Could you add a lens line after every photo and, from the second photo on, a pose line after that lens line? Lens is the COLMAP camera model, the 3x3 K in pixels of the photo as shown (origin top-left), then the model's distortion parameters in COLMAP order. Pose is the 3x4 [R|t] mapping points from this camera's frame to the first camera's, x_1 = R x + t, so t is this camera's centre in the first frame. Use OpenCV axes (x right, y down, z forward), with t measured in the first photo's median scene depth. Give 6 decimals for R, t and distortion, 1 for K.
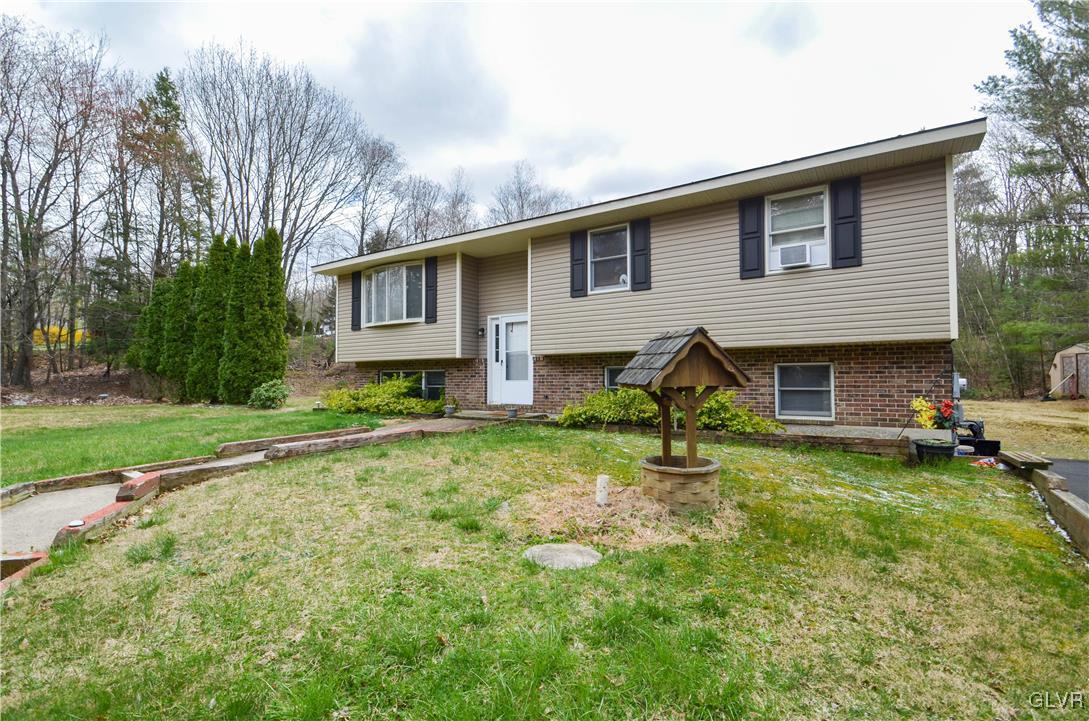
lens RADIAL K [[484.1, 0, 534.6], [0, 484.1, 357.3], [0, 0, 1]] dist [0.008274, -0.009756]
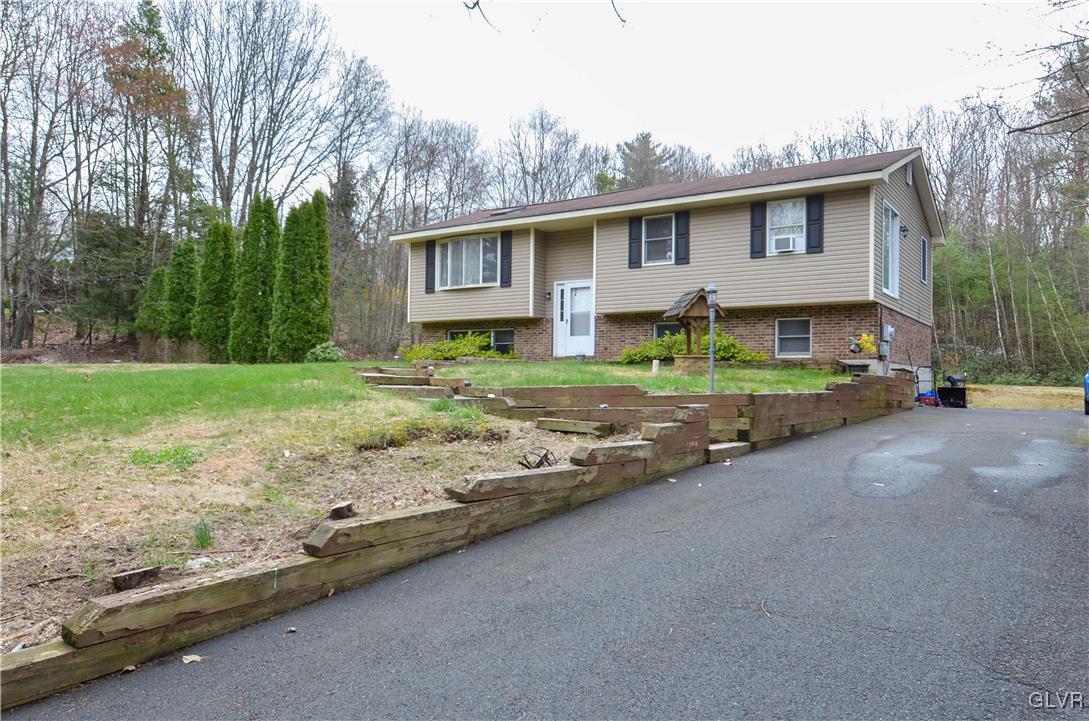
lens RADIAL K [[724.2, 0, 549.2], [0, 724.2, 366.7], [0, 0, 1]] dist [-0.003210, 0.002347]
pose [[0.999841, 0.011369, 0.013725, -0.141126], [-0.011781, 0.999470, 0.030353, 0.072539], [-0.013373, -0.030510, 0.999445, -0.822126]]
